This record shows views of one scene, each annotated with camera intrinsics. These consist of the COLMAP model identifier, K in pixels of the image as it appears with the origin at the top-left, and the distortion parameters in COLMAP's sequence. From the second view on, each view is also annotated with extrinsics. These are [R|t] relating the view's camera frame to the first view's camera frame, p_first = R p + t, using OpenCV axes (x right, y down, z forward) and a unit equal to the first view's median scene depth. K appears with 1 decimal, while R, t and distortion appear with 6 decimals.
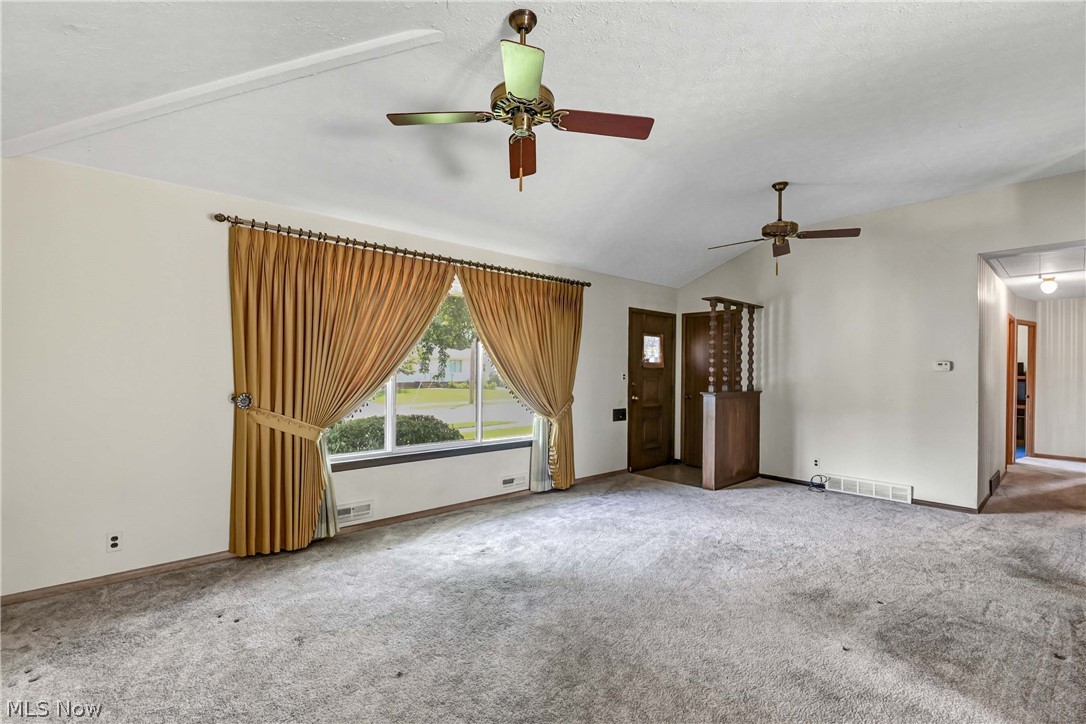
lens RADIAL K [[505.5, 0, 586.8], [0, 505.5, 371.4], [0, 0, 1]] dist [-0.019165, -0.003453]
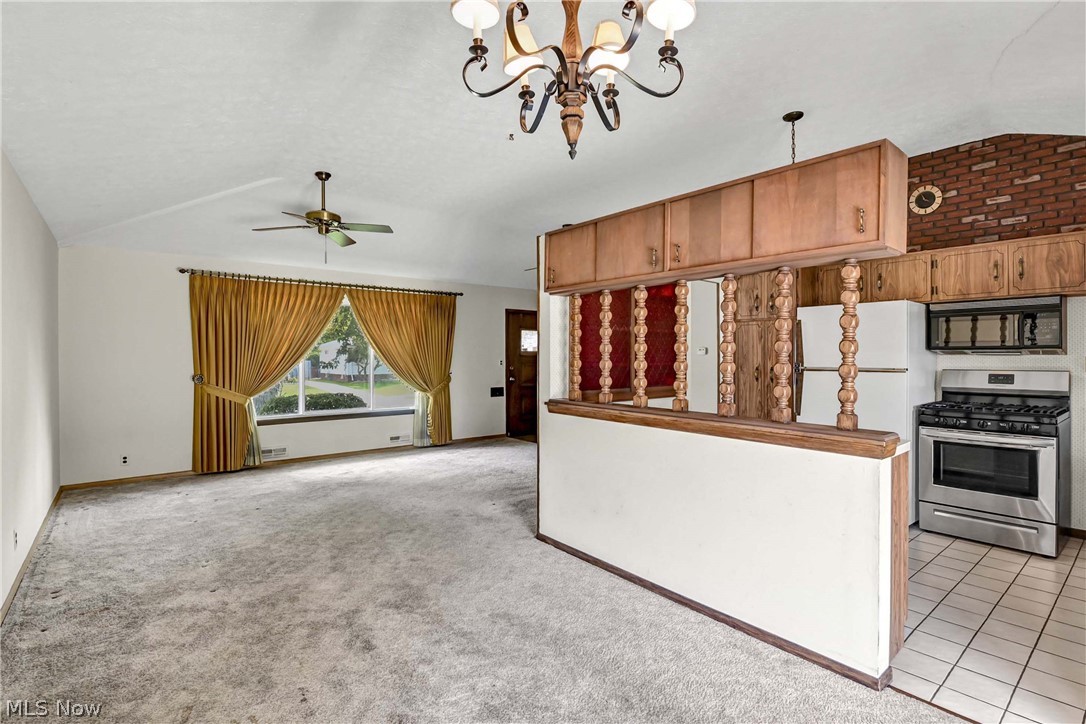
lens RADIAL K [[510.7, 0, 553.3], [0, 510.7, 362.4], [0, 0, 1]] dist [-0.011044, -0.002580]
pose [[0.998509, -0.015619, -0.052310, 0.384160], [0.015869, 0.999865, 0.004354, 0.008378], [0.052235, -0.005178, 0.998621, -0.413253]]
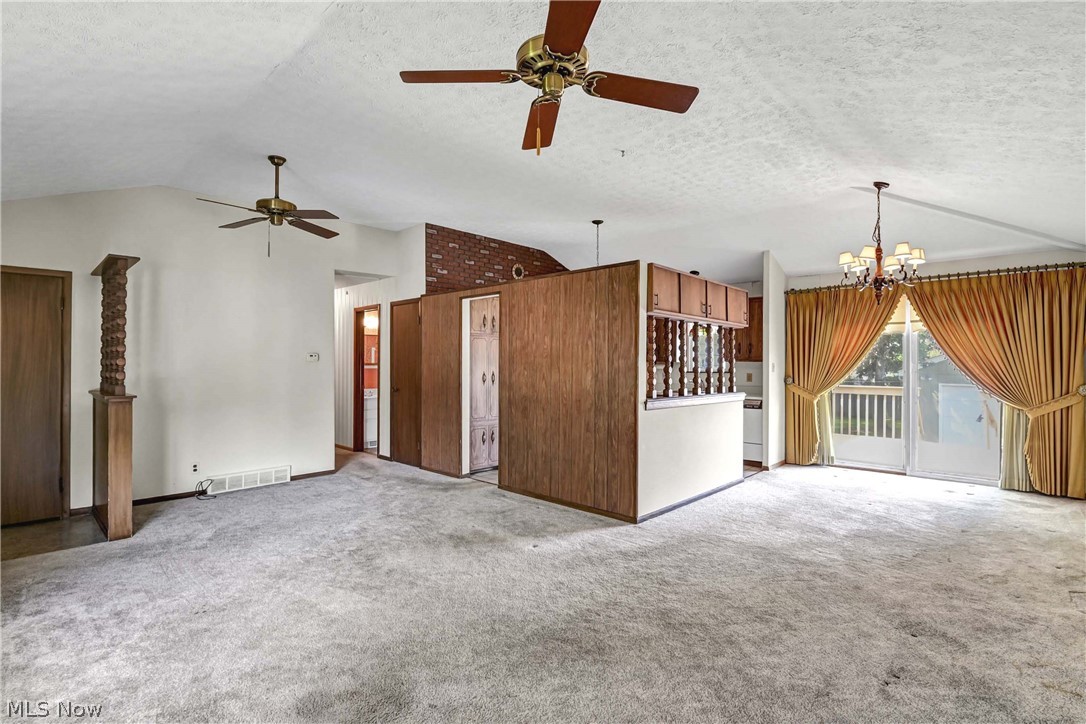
lens RADIAL K [[505.5, 0, 527.5], [0, 505.5, 356.2], [0, 0, 1]] dist [-0.019165, -0.003453]
pose [[-0.039564, 0.000710, 0.999217, -3.117341], [0.003879, 0.999992, -0.000557, -0.063284], [-0.999210, 0.003854, -0.039566, 3.331182]]
